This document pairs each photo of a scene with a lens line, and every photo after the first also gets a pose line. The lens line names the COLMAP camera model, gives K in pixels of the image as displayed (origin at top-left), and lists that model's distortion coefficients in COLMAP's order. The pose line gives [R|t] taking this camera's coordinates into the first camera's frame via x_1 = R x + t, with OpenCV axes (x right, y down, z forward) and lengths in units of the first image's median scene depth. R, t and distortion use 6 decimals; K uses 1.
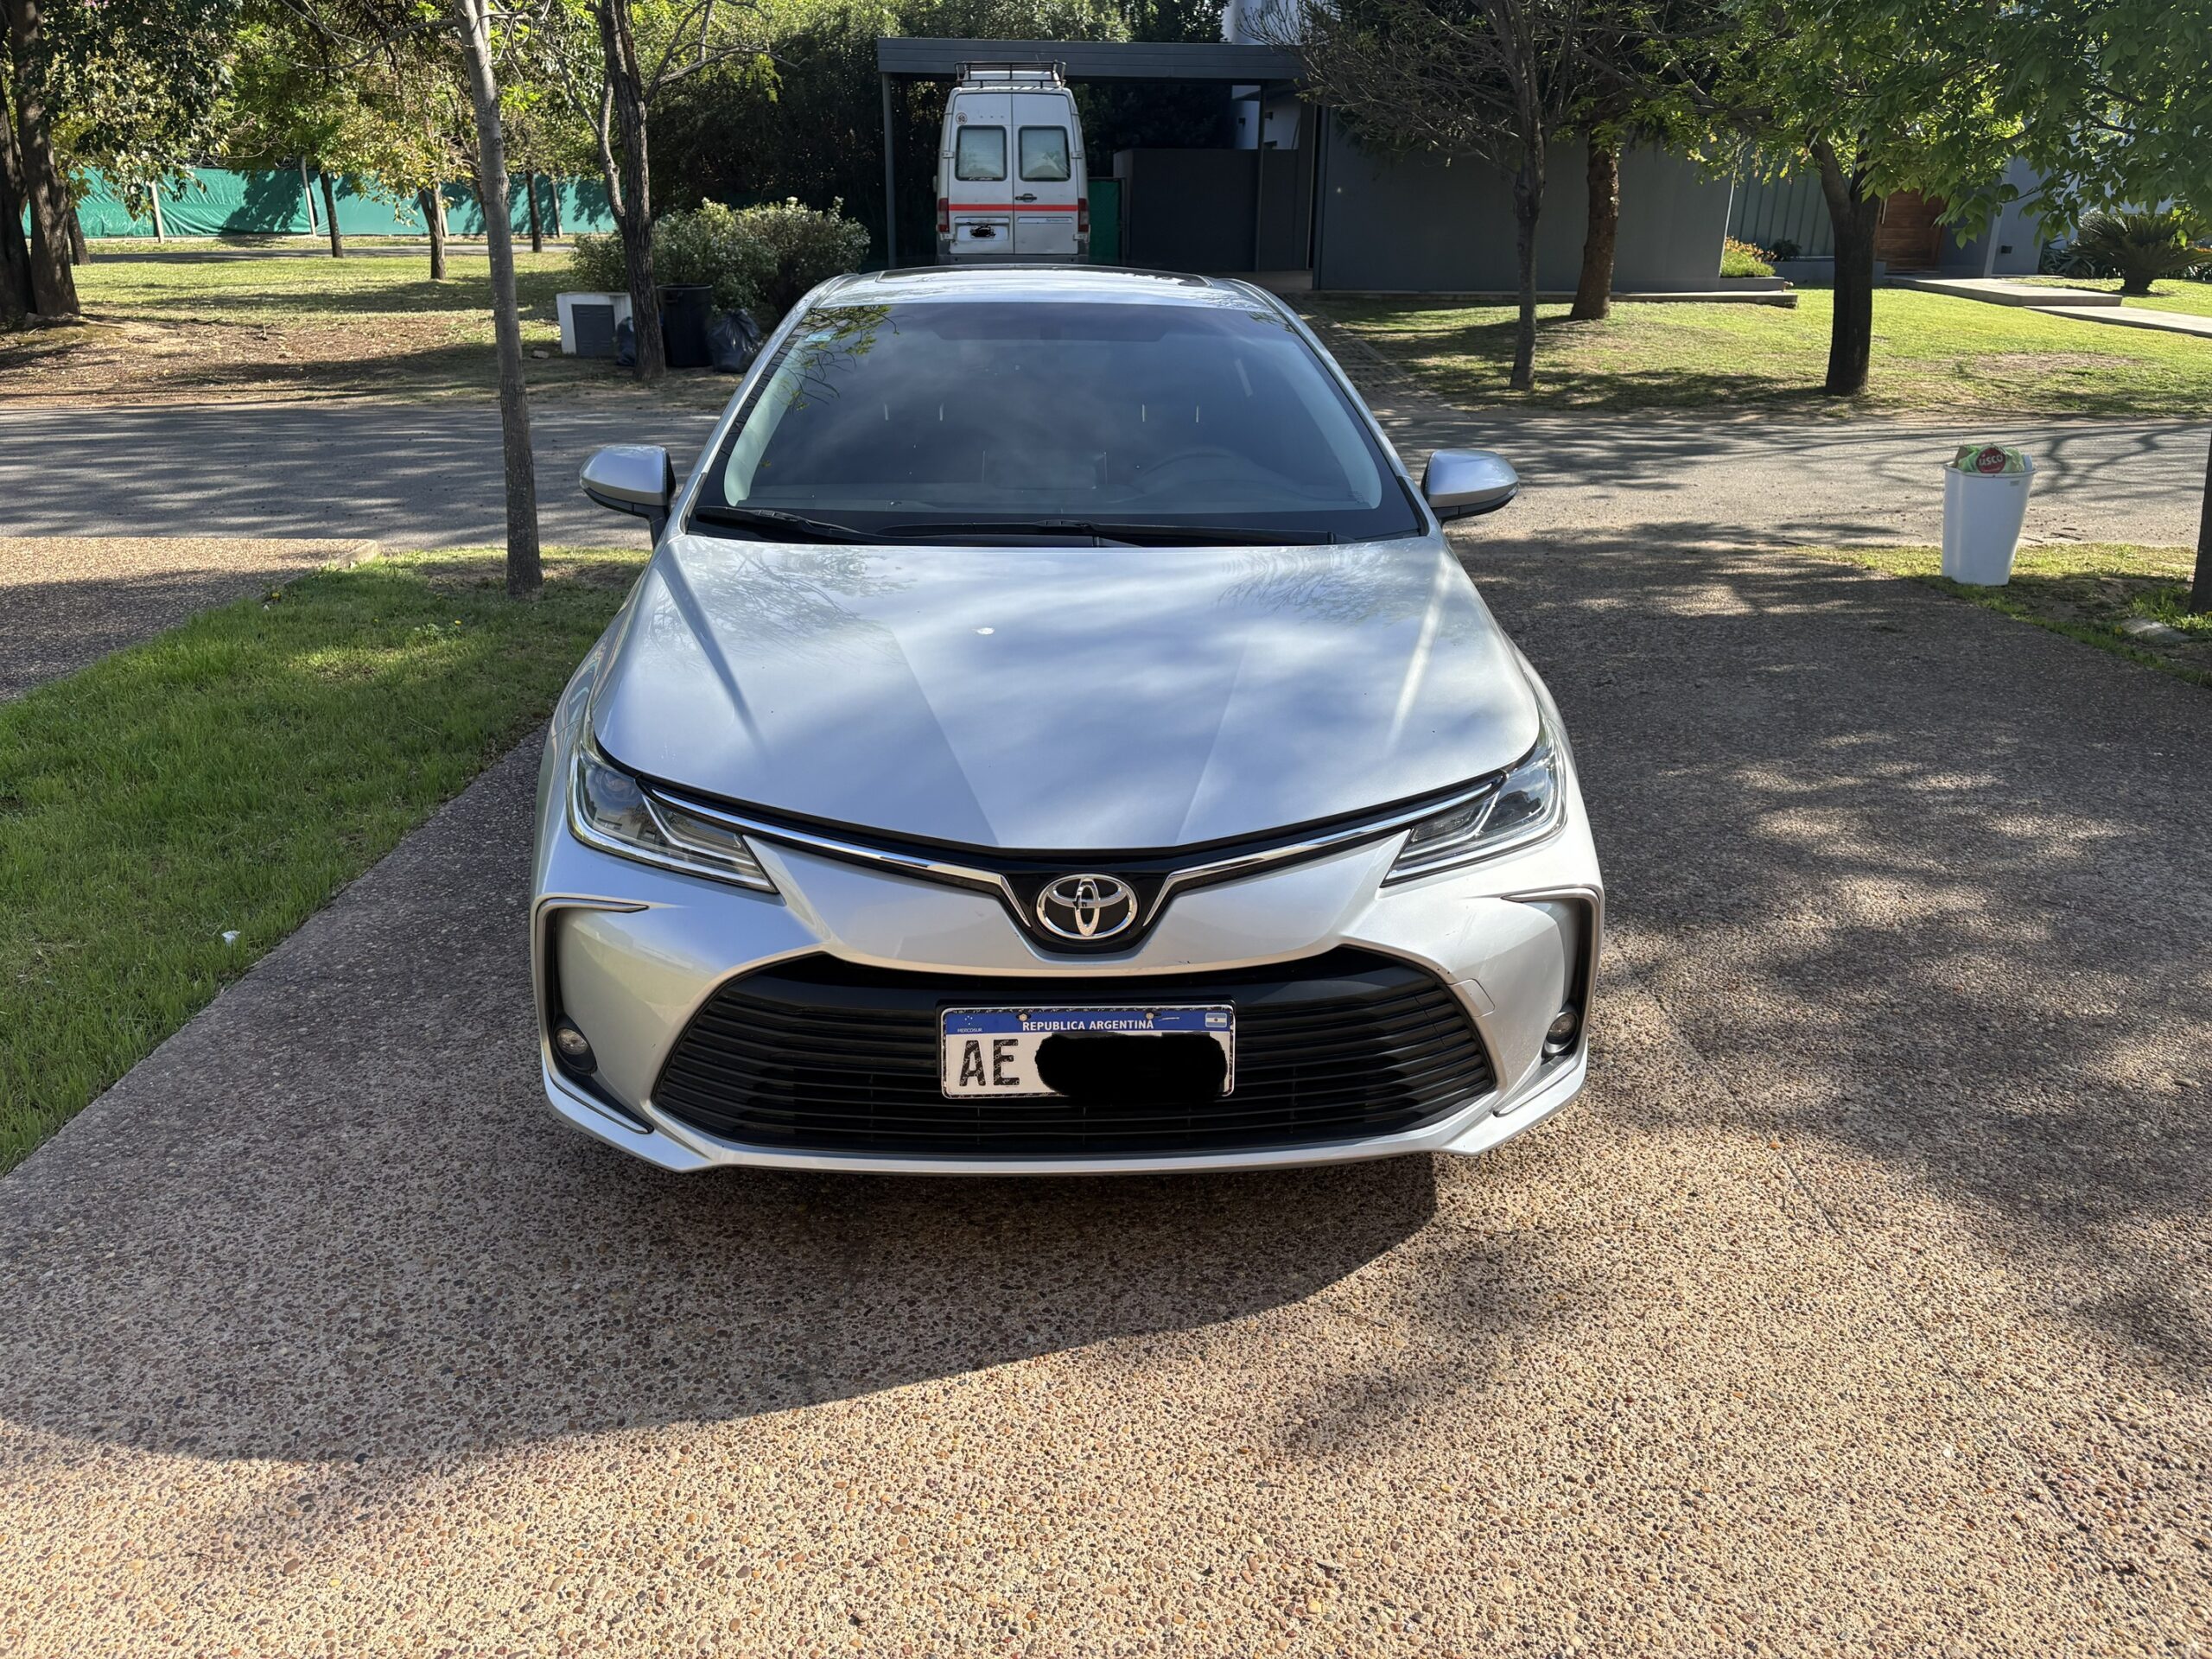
lens RADIAL K [[1787.3, 0, 1106.0], [0, 1787.3, 829.5], [0, 0, 1]] dist [-0.006019, -0.002313]
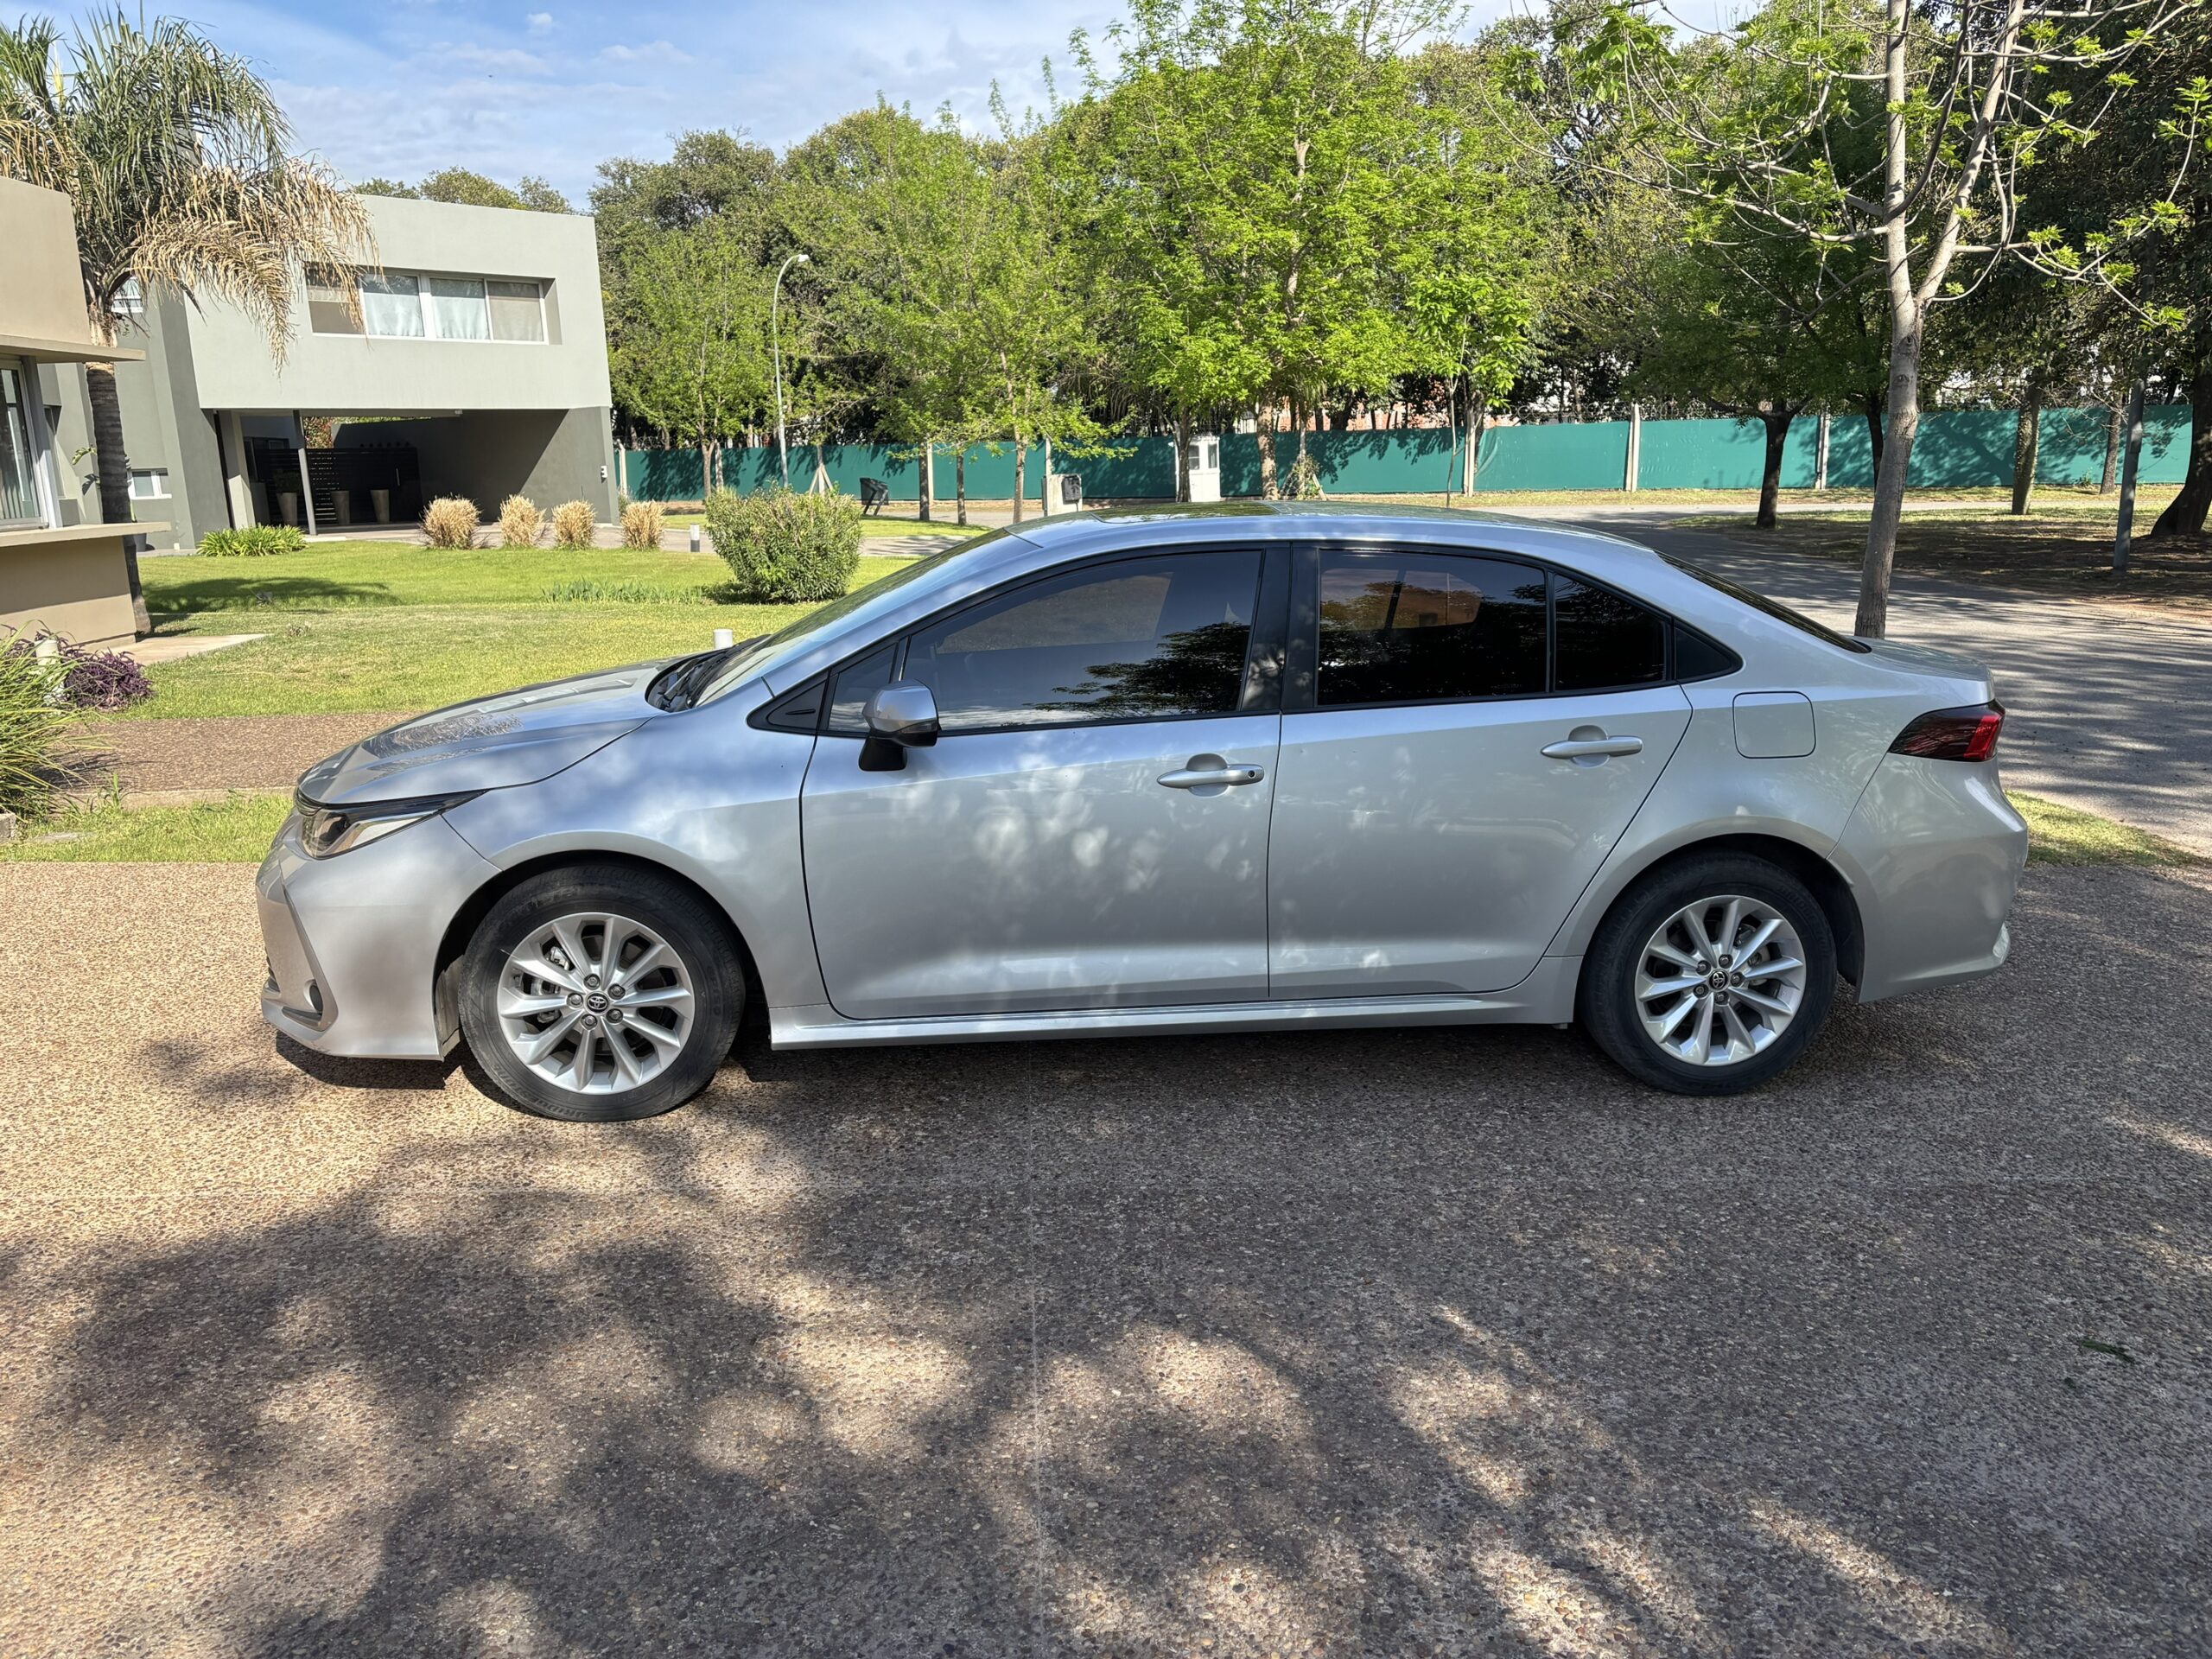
lens RADIAL K [[1787.3, 0, 1106.0], [0, 1787.3, 829.5], [0, 0, 1]] dist [-0.006019, -0.002313]
pose [[0.008026, 0.220706, -0.975307, 1.103477], [-0.319937, 0.924637, 0.206607, -0.347695], [0.947405, 0.310378, 0.078033, 0.967896]]
